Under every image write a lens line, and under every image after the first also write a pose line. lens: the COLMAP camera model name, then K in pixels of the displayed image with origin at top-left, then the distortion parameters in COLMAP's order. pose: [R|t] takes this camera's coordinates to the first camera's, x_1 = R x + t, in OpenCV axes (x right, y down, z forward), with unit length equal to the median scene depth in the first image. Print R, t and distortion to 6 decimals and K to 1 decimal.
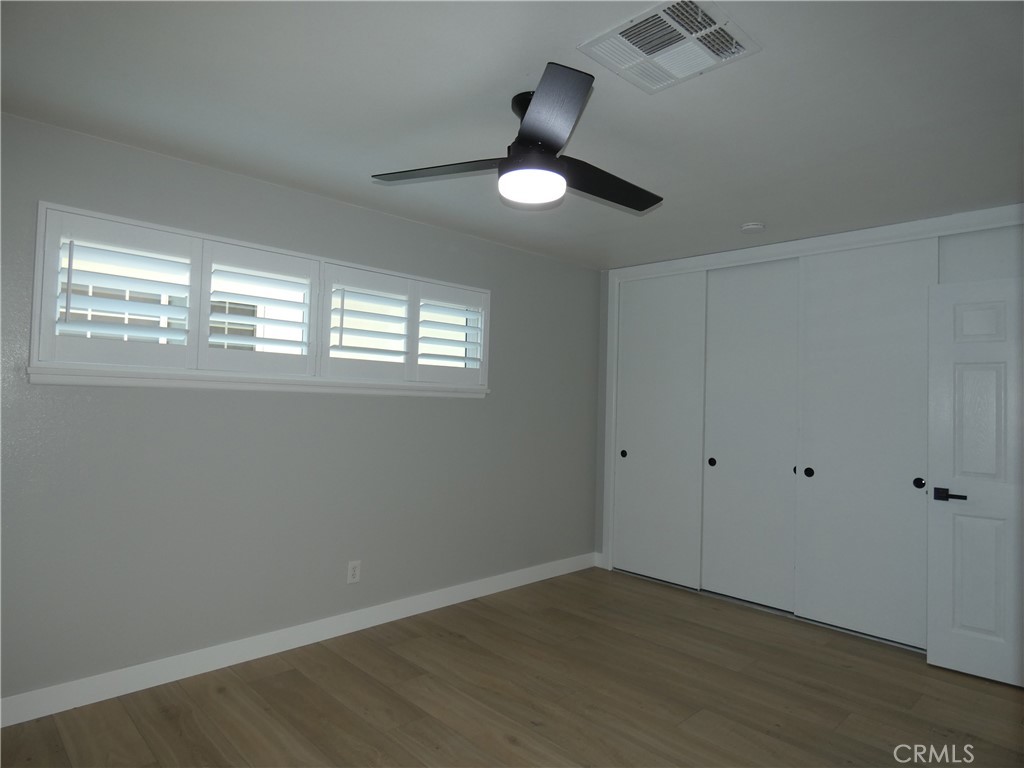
lens RADIAL K [[614.8, 0, 515.9], [0, 614.8, 381.8], [0, 0, 1]] dist [-0.002960, 0.001718]
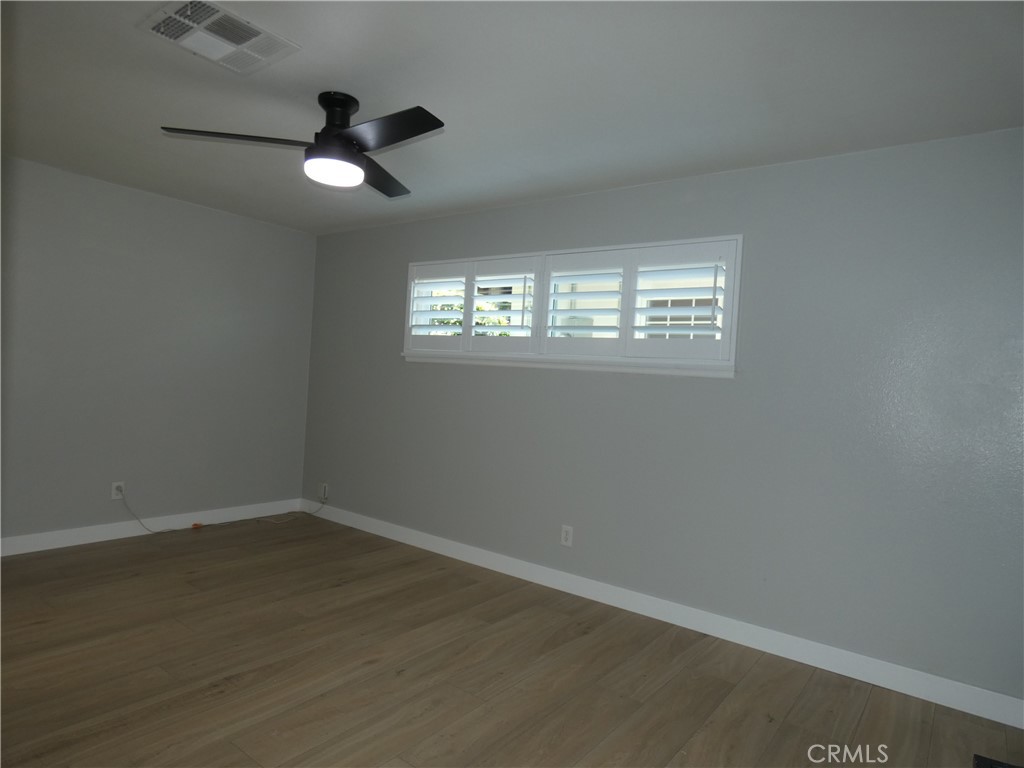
lens RADIAL K [[614.8, 0, 506.6], [0, 614.8, 383.0], [0, 0, 1]] dist [-0.002960, 0.001718]
pose [[0.141119, -0.005719, -0.989976, 0.815079], [-0.022706, 0.999702, -0.009012, 0.056941], [0.989732, 0.023751, 0.140947, 0.767307]]
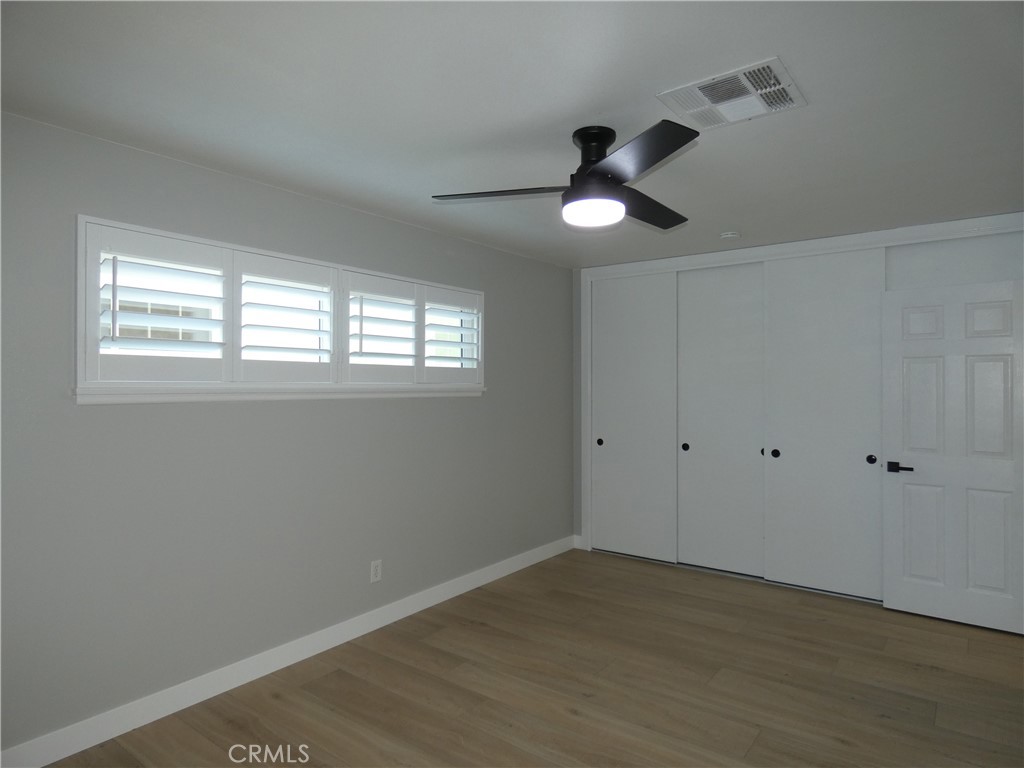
lens RADIAL K [[614.8, 0, 516.8], [0, 614.8, 382.9], [0, 0, 1]] dist [-0.002960, 0.001718]
pose [[0.987825, -0.027708, 0.153081, -0.186307], [0.022906, 0.999191, 0.033046, -0.035341], [-0.153872, -0.029137, 0.987661, -0.045113]]
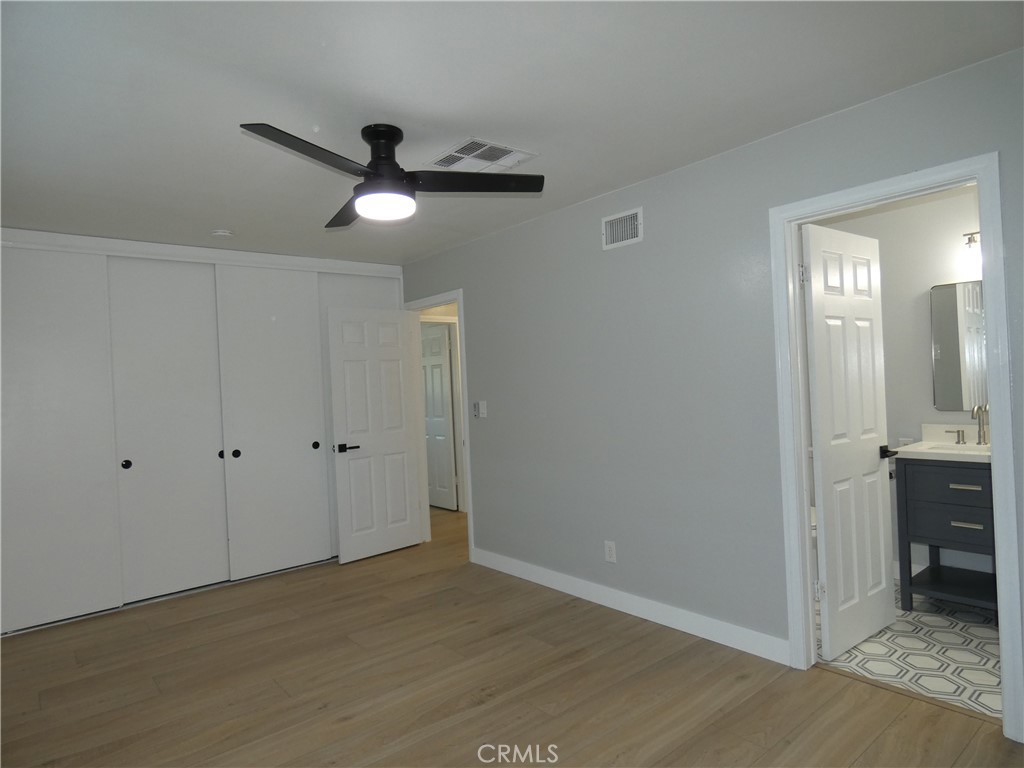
lens RADIAL K [[614.8, 0, 512.8], [0, 614.8, 385.2], [0, 0, 1]] dist [-0.002960, 0.001718]
pose [[0.084162, -0.037201, 0.995757, -0.718980], [0.020506, 0.999156, 0.035595, -0.014542], [-0.996241, 0.017423, 0.084854, 0.436759]]
